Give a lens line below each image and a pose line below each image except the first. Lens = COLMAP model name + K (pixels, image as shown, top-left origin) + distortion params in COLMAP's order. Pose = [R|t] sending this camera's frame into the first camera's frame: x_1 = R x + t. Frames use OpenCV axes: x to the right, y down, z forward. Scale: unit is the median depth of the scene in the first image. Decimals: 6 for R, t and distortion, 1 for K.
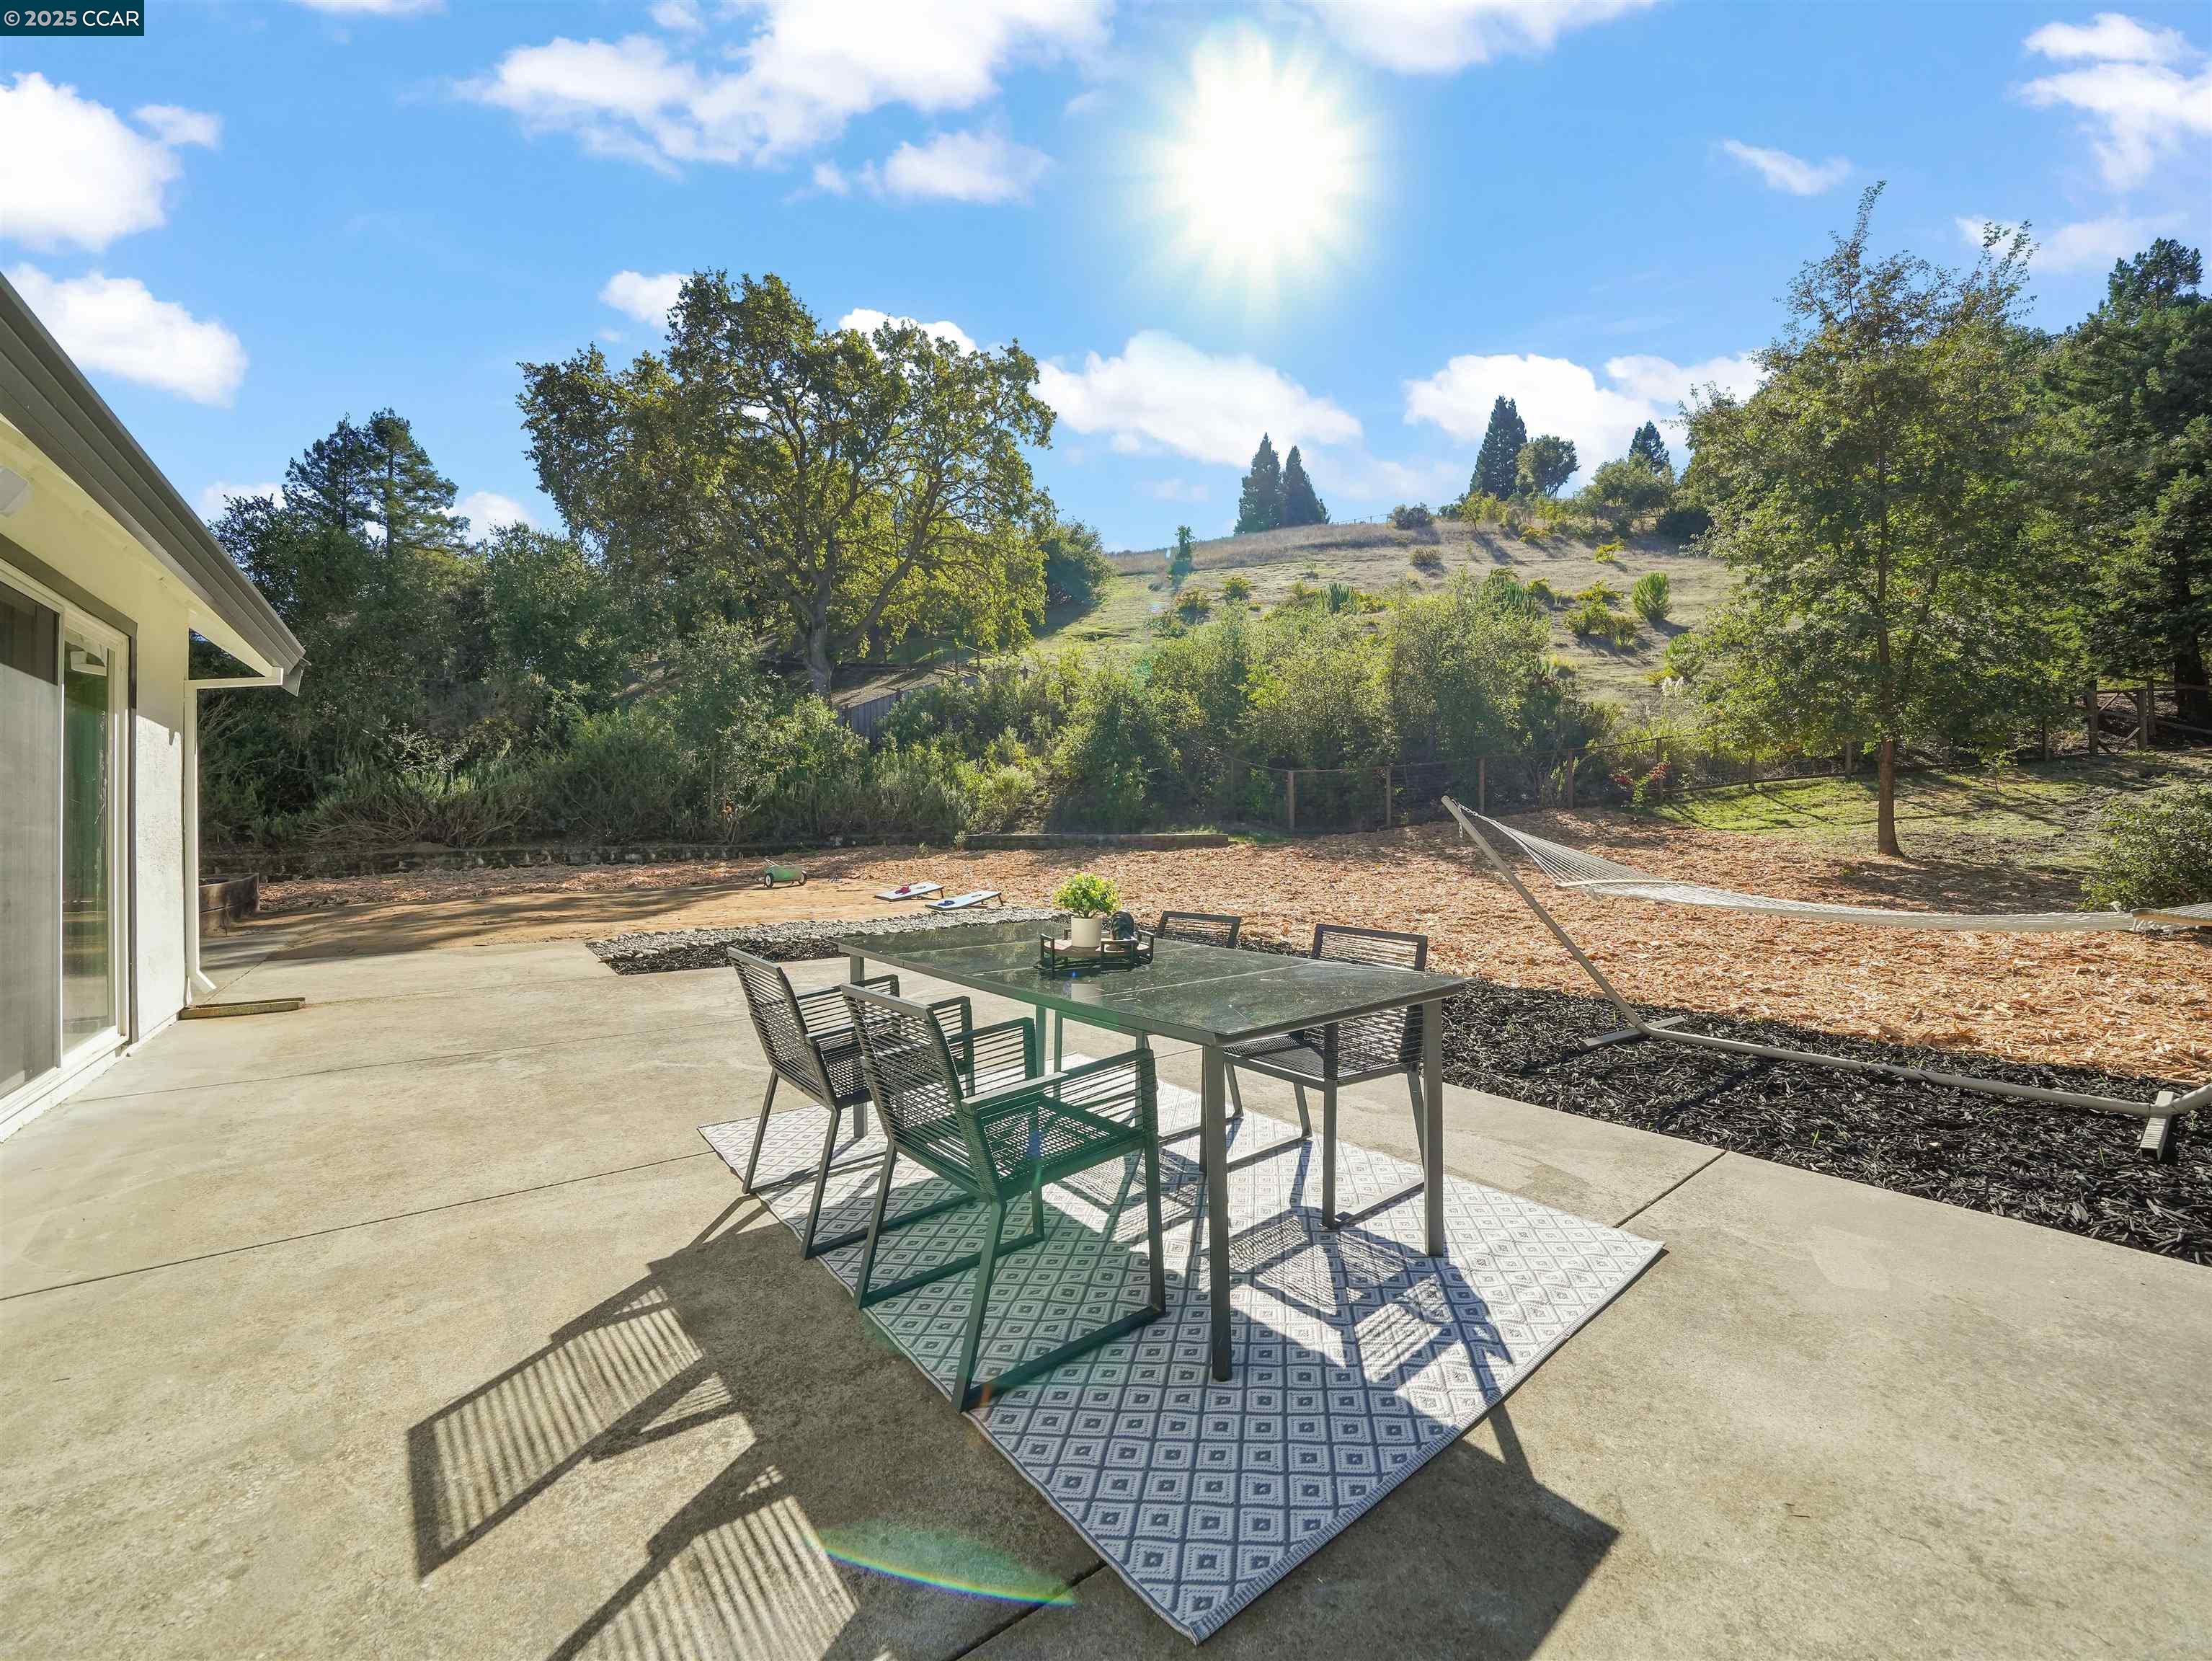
lens RADIAL K [[871.1, 0, 1108.3], [0, 871.1, 819.0], [0, 0, 1]] dist [-0.020793, 0.000621]
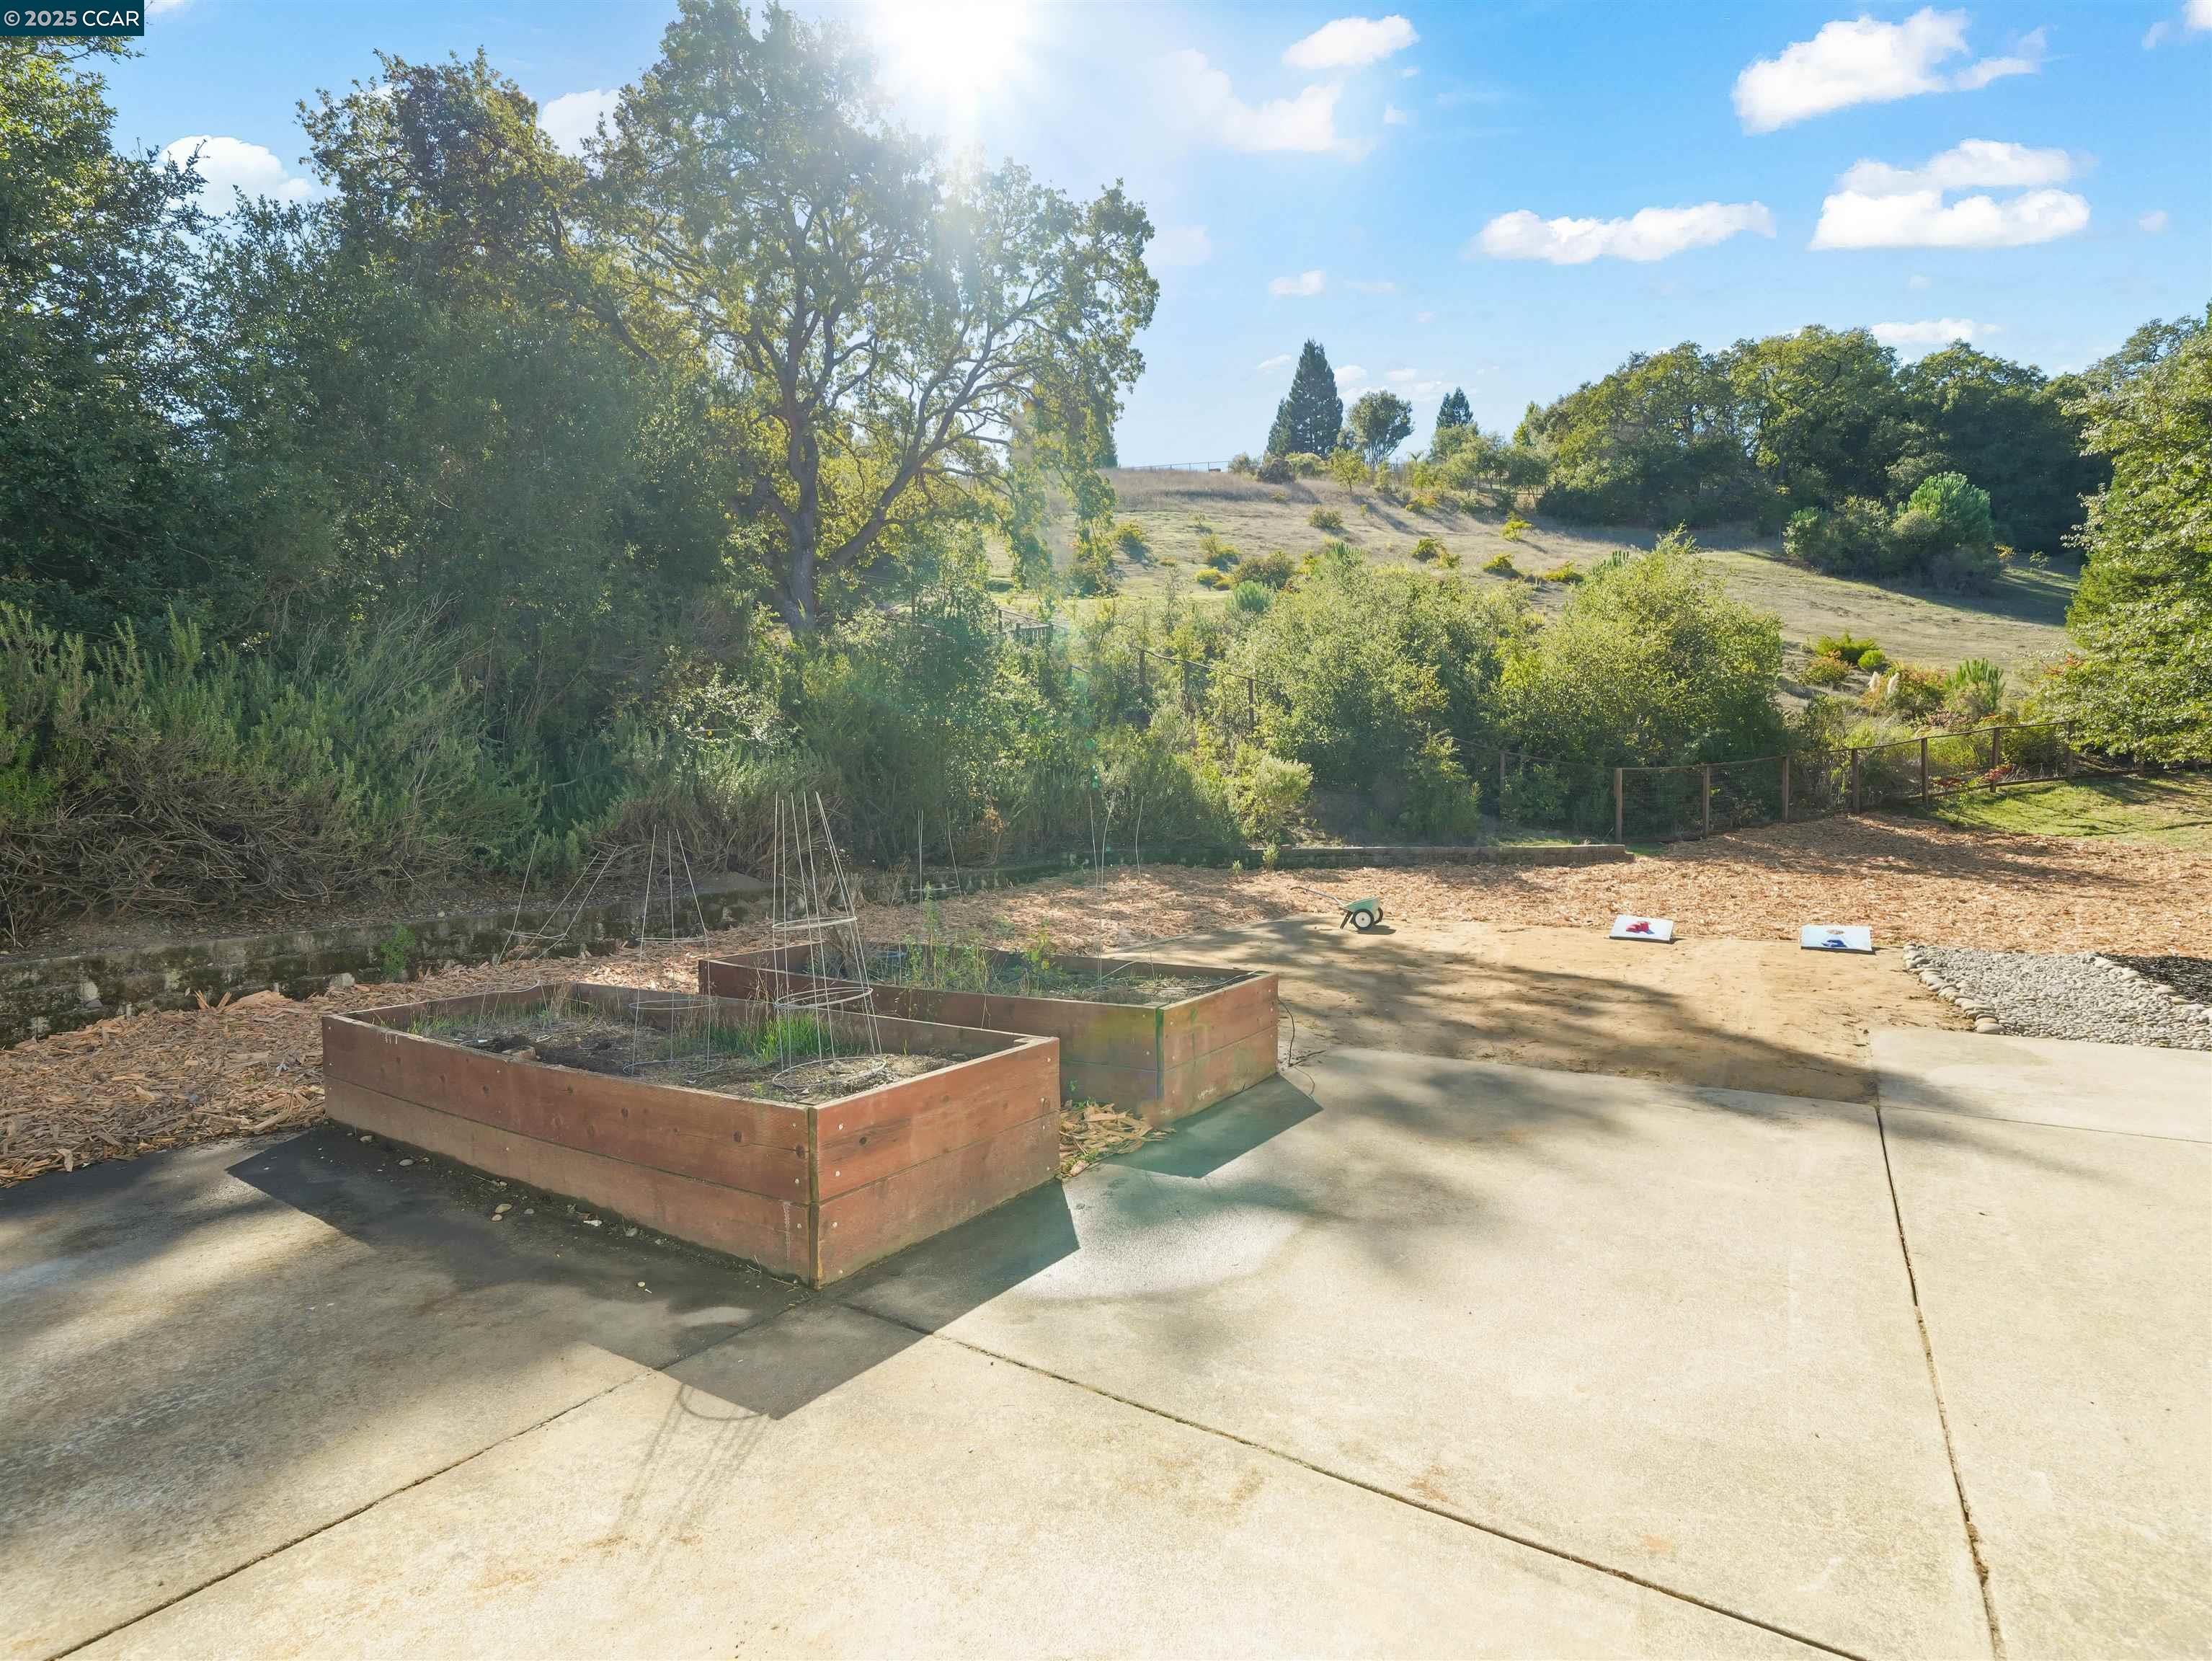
lens RADIAL K [[1074.7, 0, 1099.2], [0, 1074.7, 824.5], [0, 0, 1]] dist [0.004488, 0.000069]
pose [[0.945773, -0.003064, 0.324815, -0.811074], [0.001731, 0.999989, 0.004391, -0.010360], [-0.324825, -0.003591, 0.945767, 0.248204]]
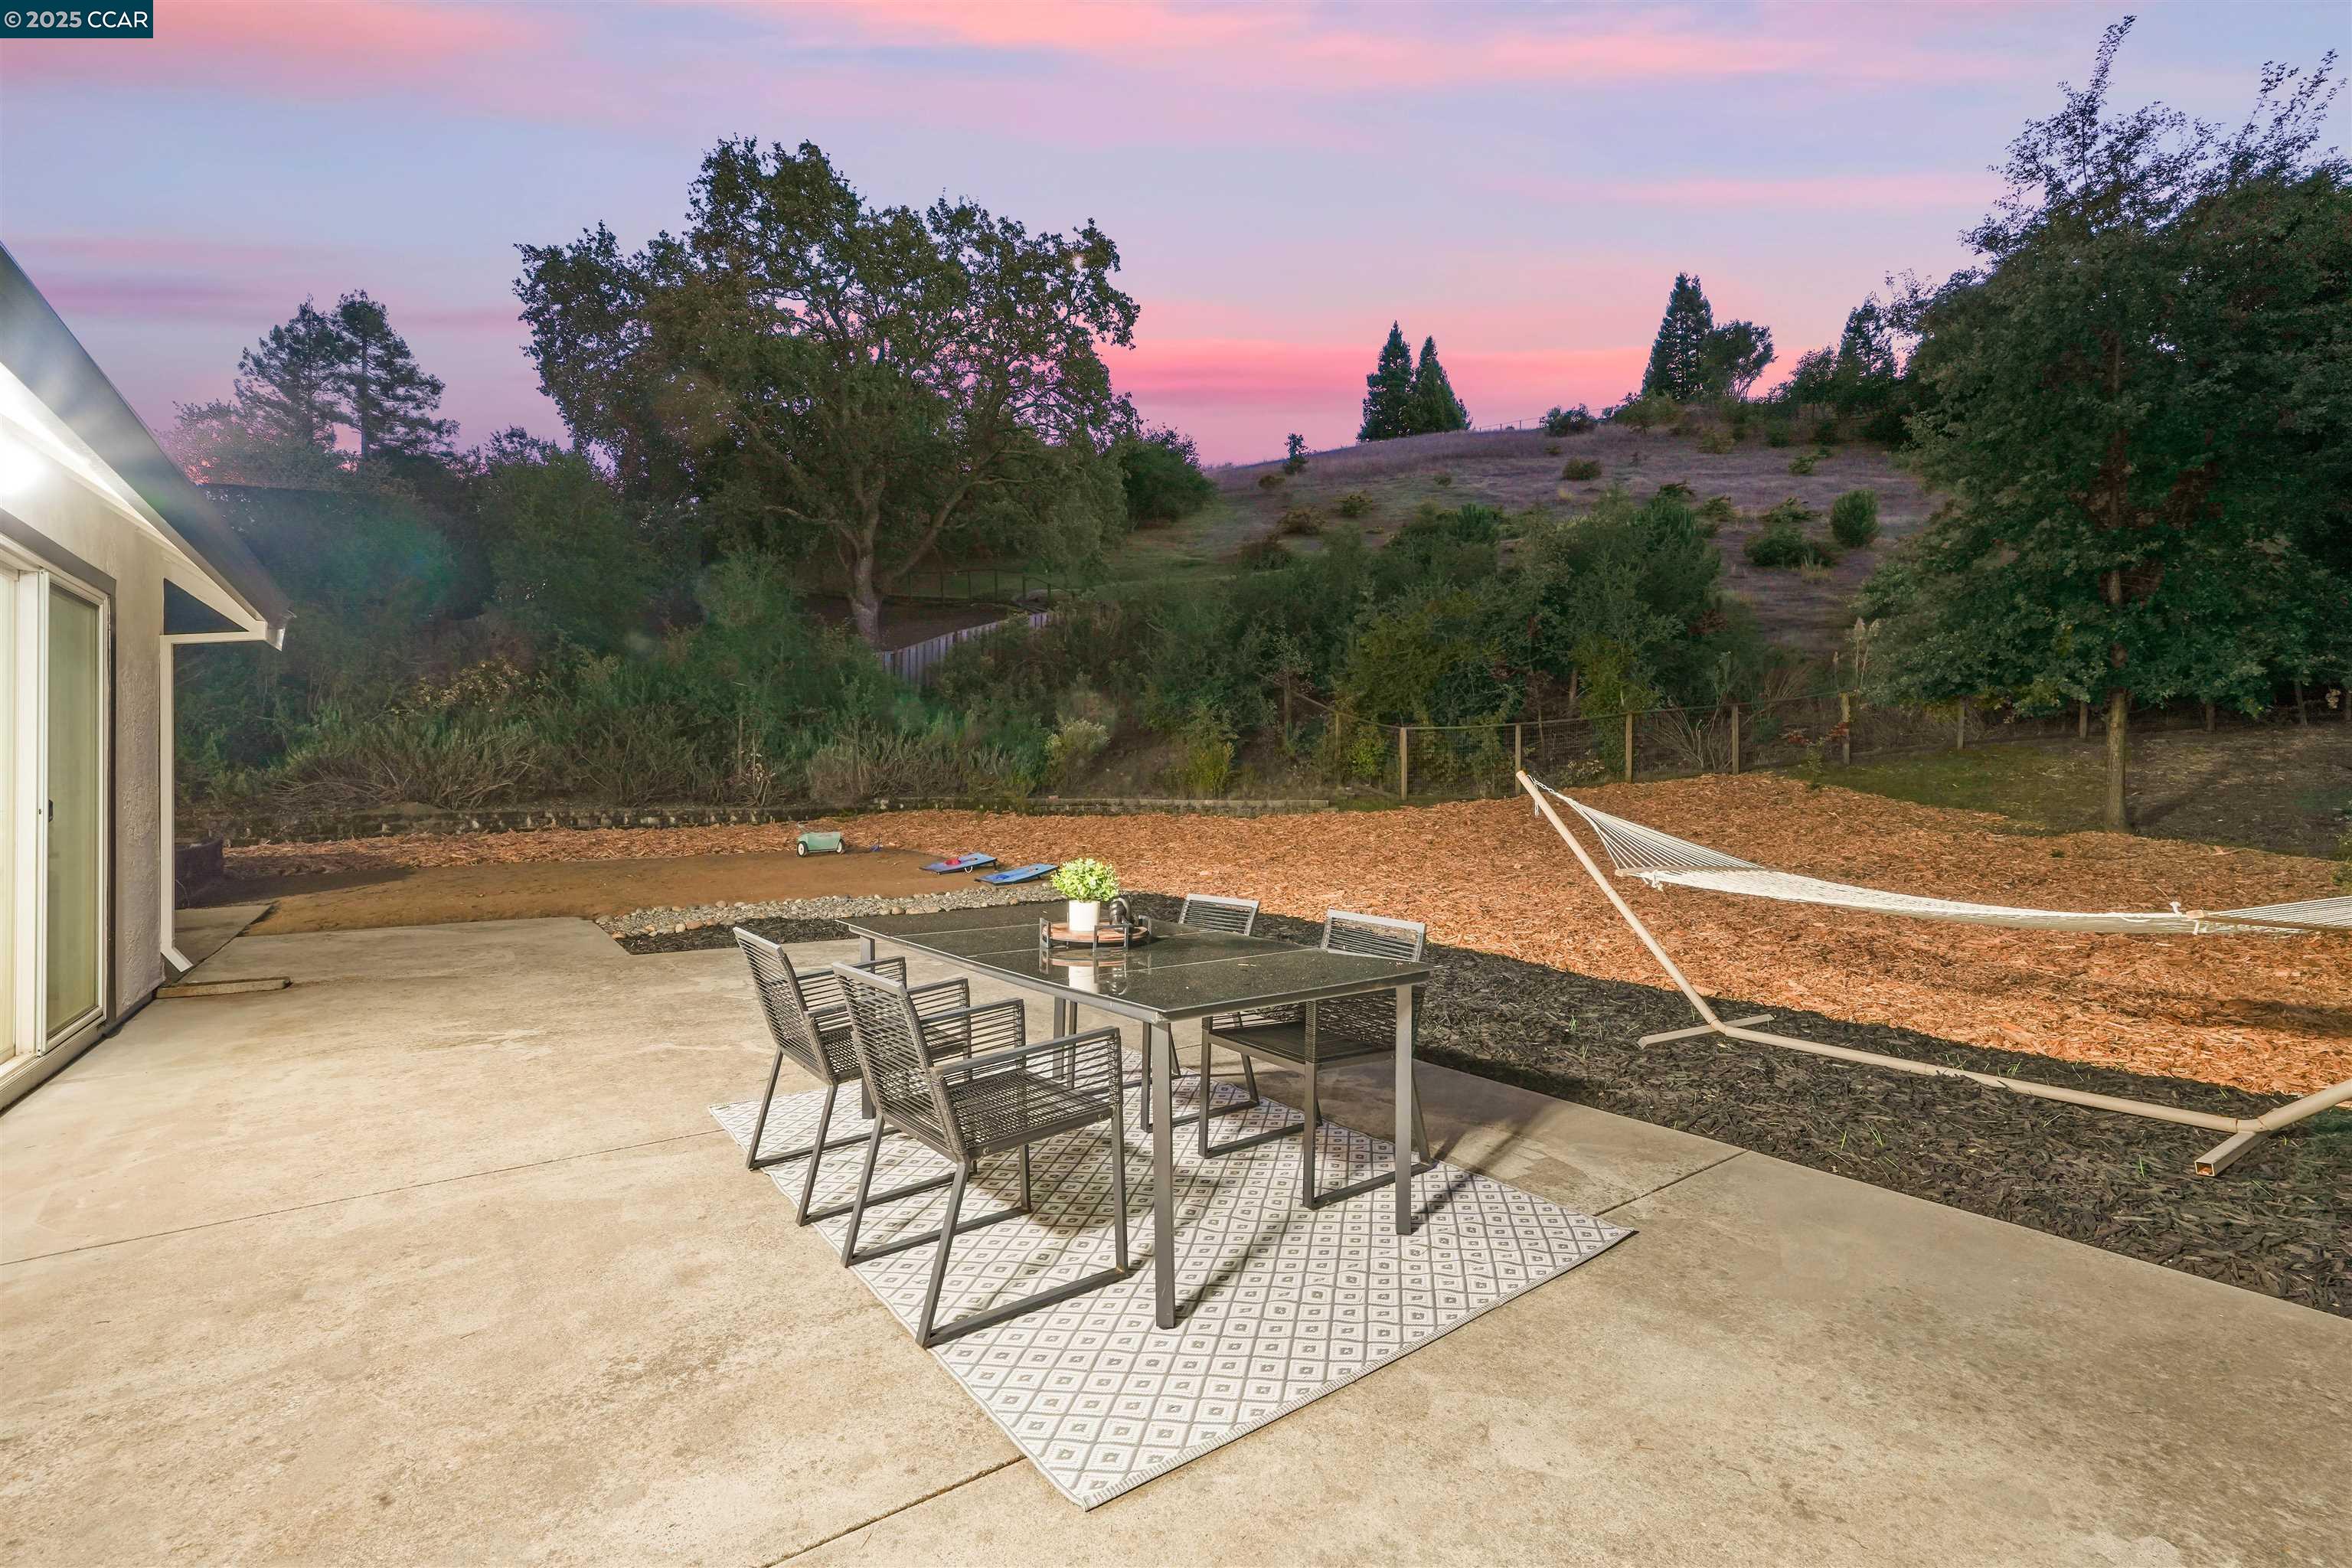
lens RADIAL K [[1025.8, 0, 1180.0], [0, 1025.8, 783.4], [0, 0, 1]] dist [0.005235, 0.002032]
pose [[0.999615, 0.008163, -0.026518, 0.019948], [-0.007995, 0.999947, 0.006442, -0.005765], [0.026569, -0.006227, 0.999628, -0.033472]]
